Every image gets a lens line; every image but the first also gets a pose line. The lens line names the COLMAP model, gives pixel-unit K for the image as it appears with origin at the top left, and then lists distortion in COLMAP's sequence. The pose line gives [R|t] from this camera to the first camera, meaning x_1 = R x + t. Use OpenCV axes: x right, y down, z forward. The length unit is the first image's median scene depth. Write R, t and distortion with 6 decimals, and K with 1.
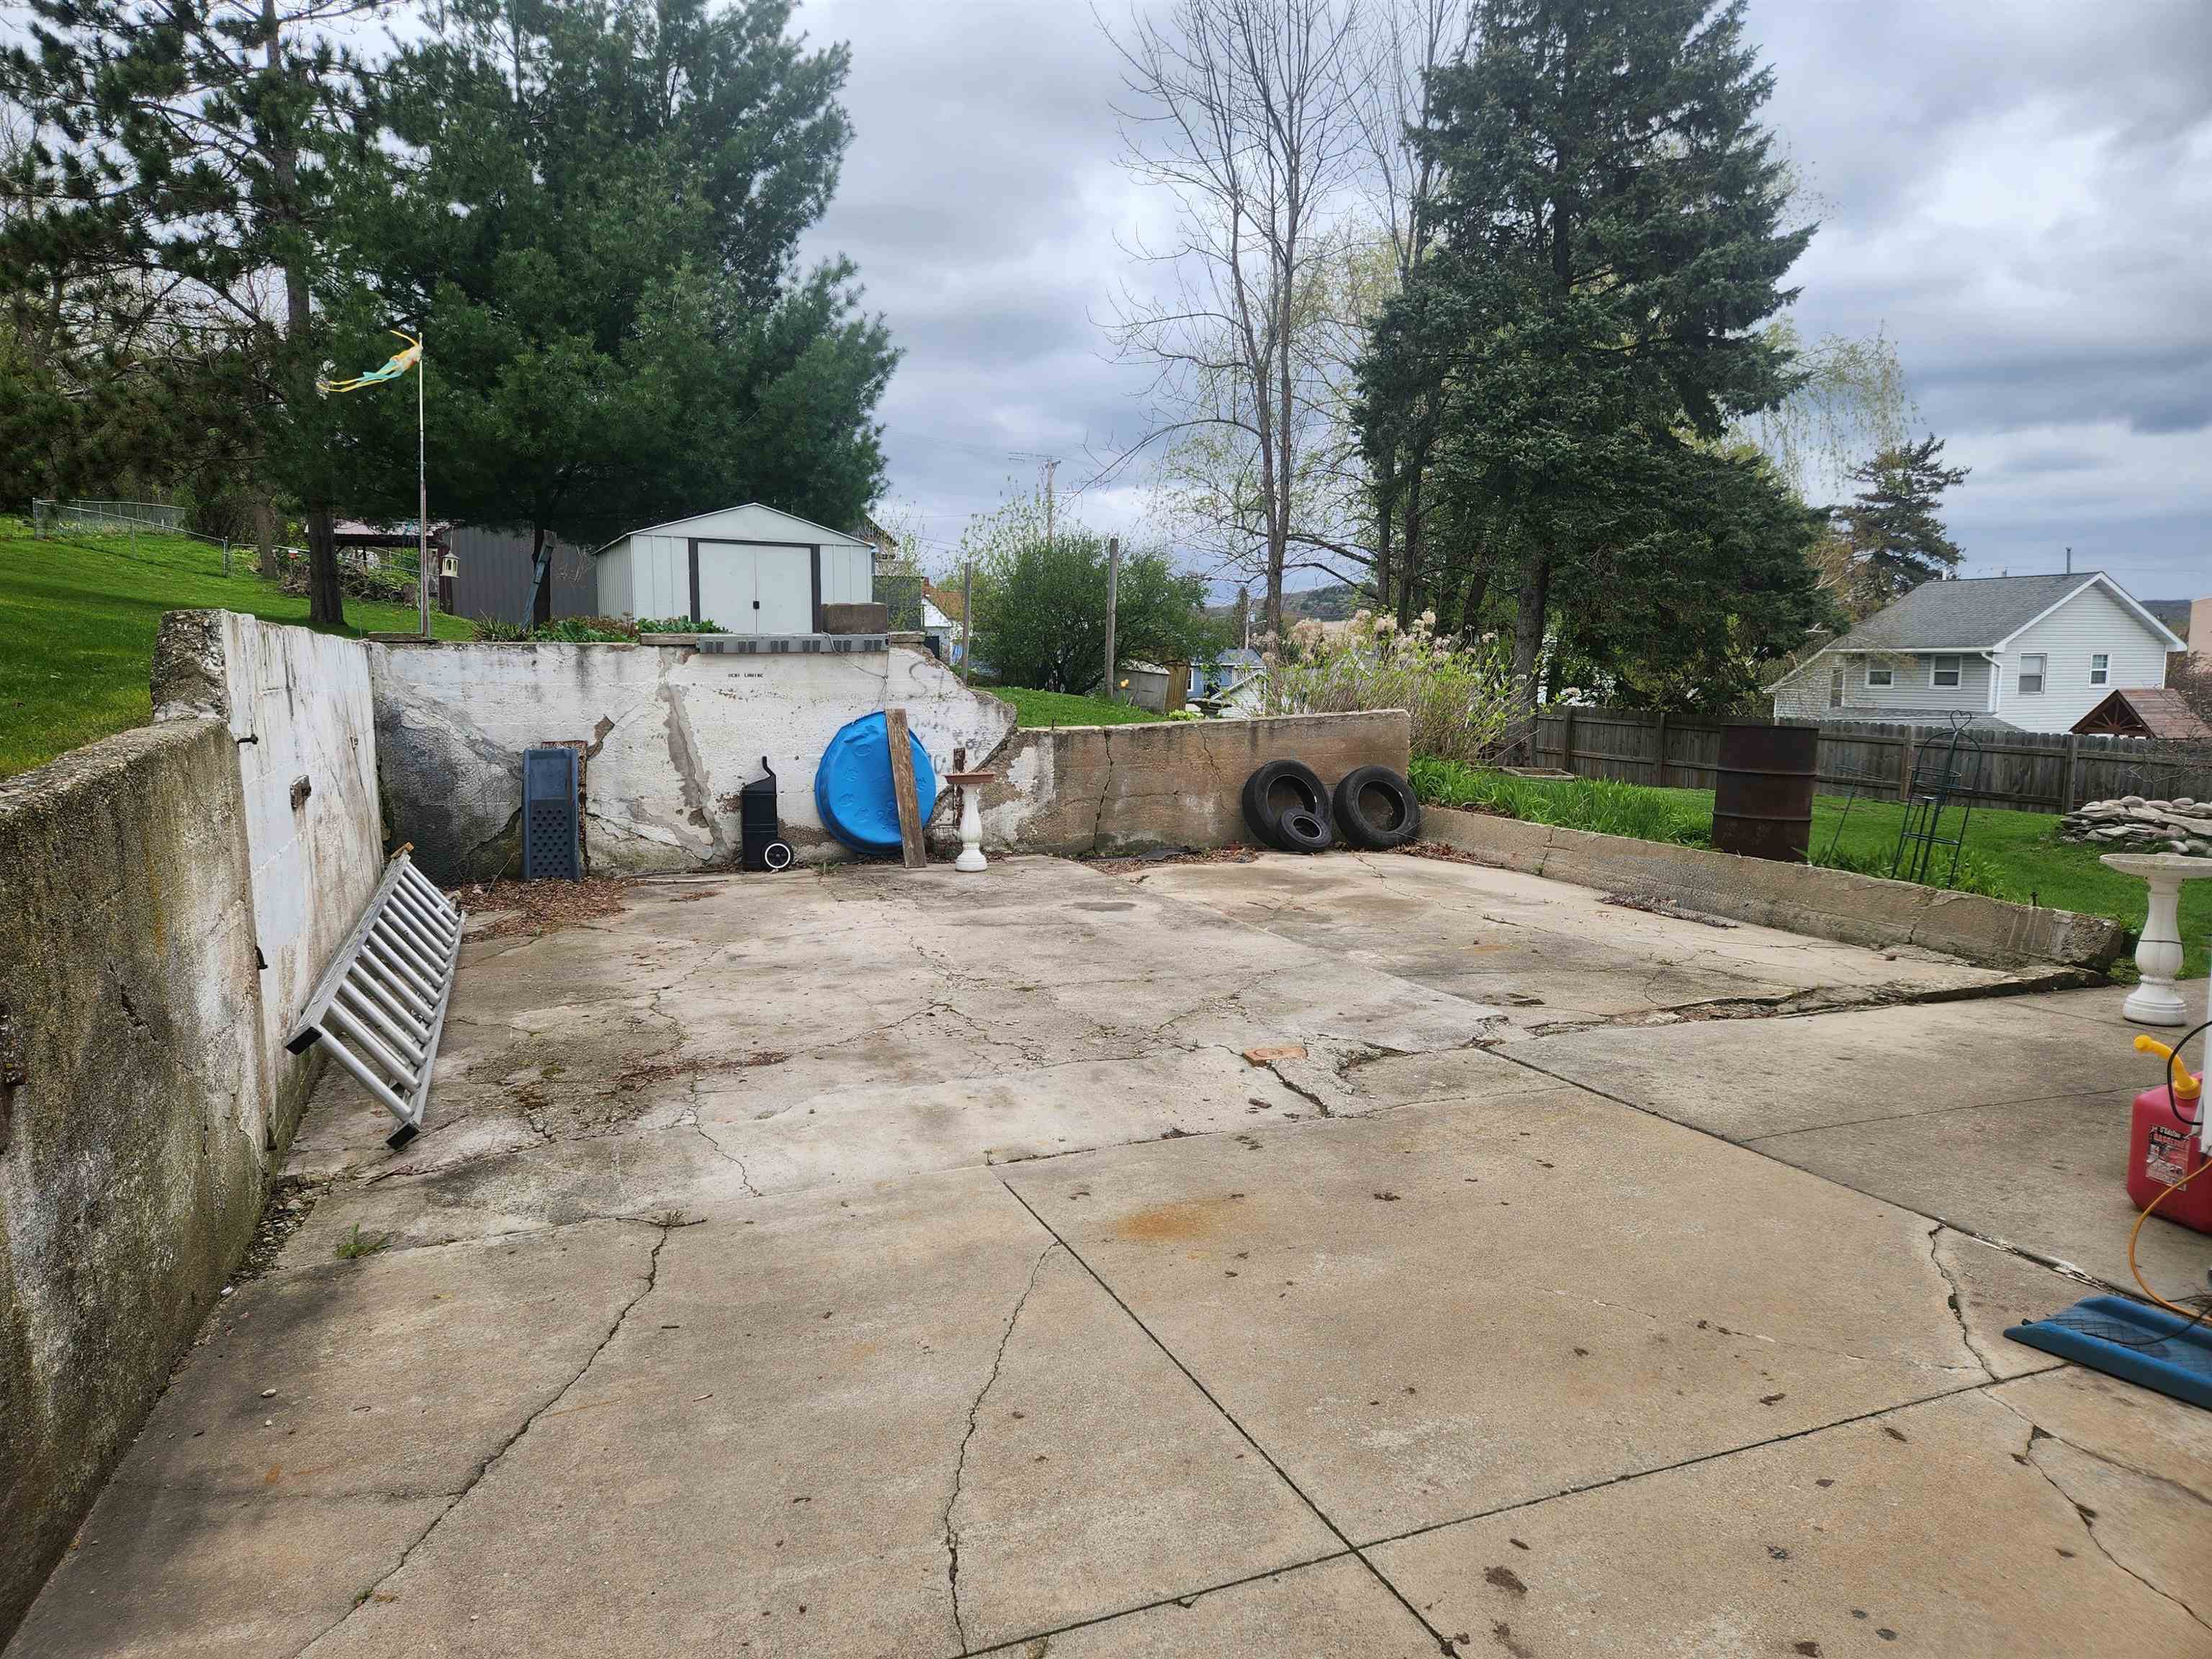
lens RADIAL K [[1487.1, 0, 1095.4], [0, 1487.1, 847.0], [0, 0, 1]] dist [0.081874, -0.060556]
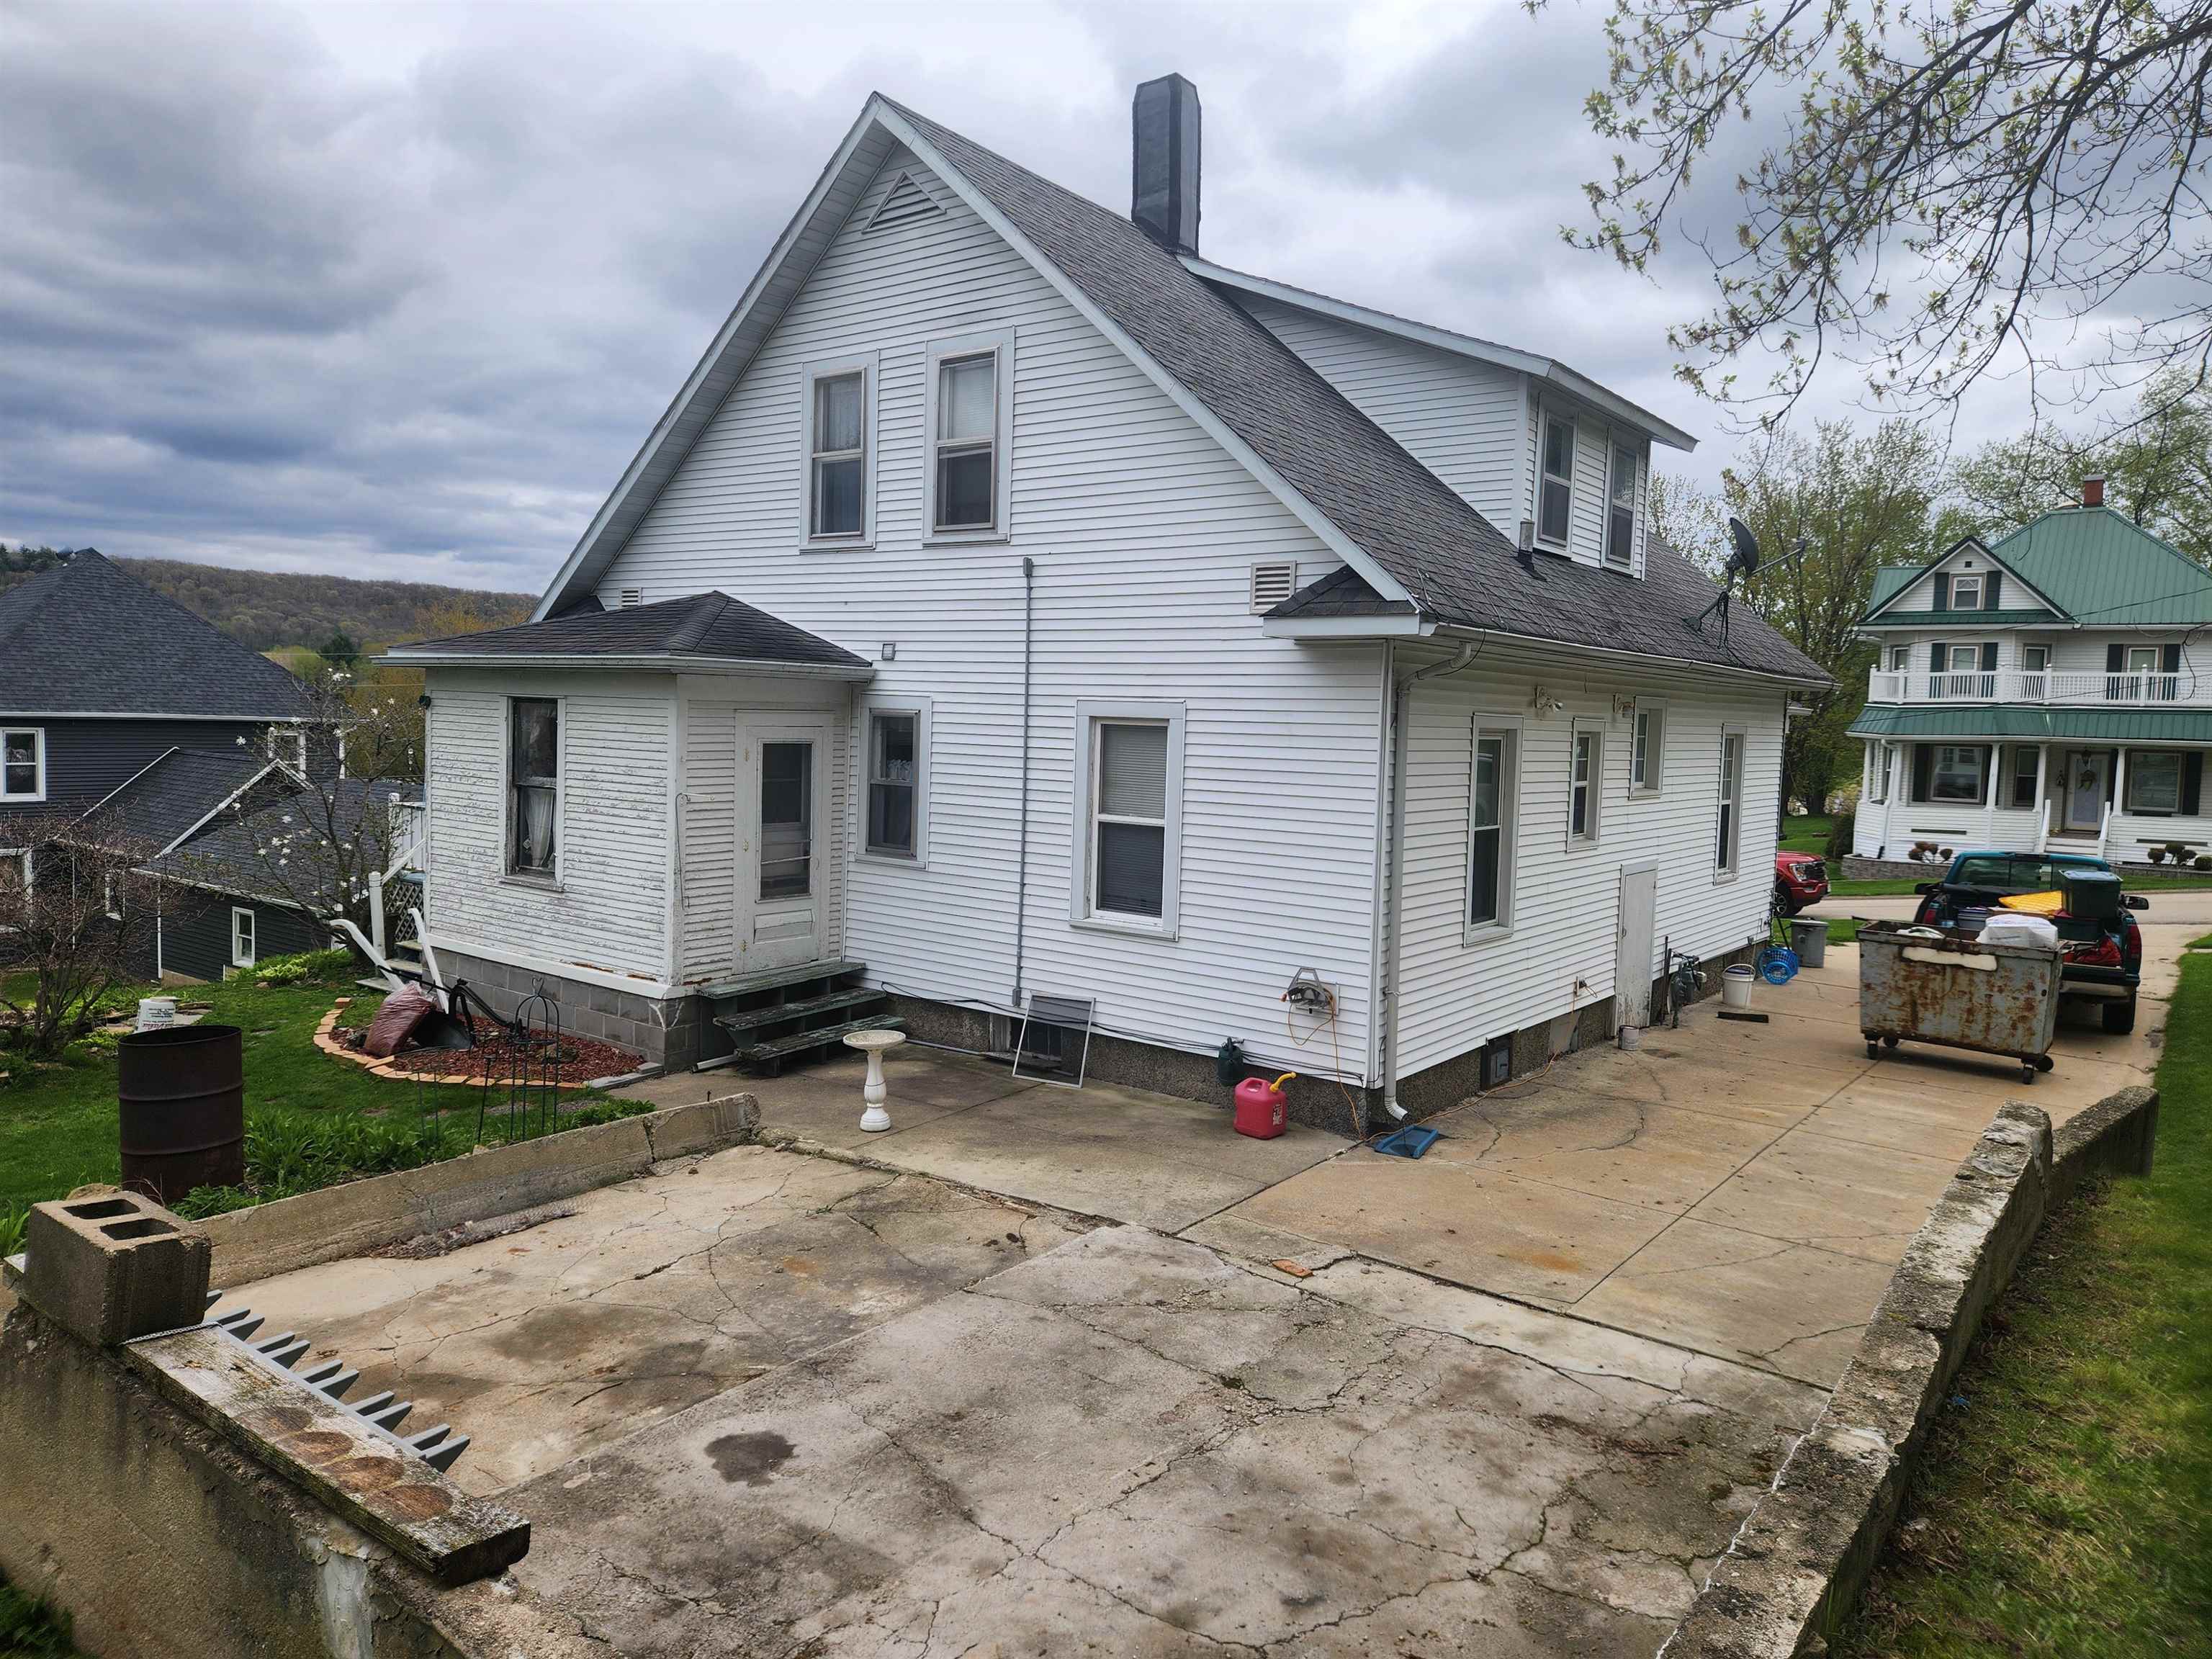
lens RADIAL K [[1487.1, 0, 1100.3], [0, 1487.1, 820.4], [0, 0, 1]] dist [0.081874, -0.060556]
pose [[-0.516322, -0.079291, 0.852716, -1.037312], [0.074488, 0.987773, 0.136952, -0.531105], [-0.853149, 0.134228, -0.504103, 1.875854]]
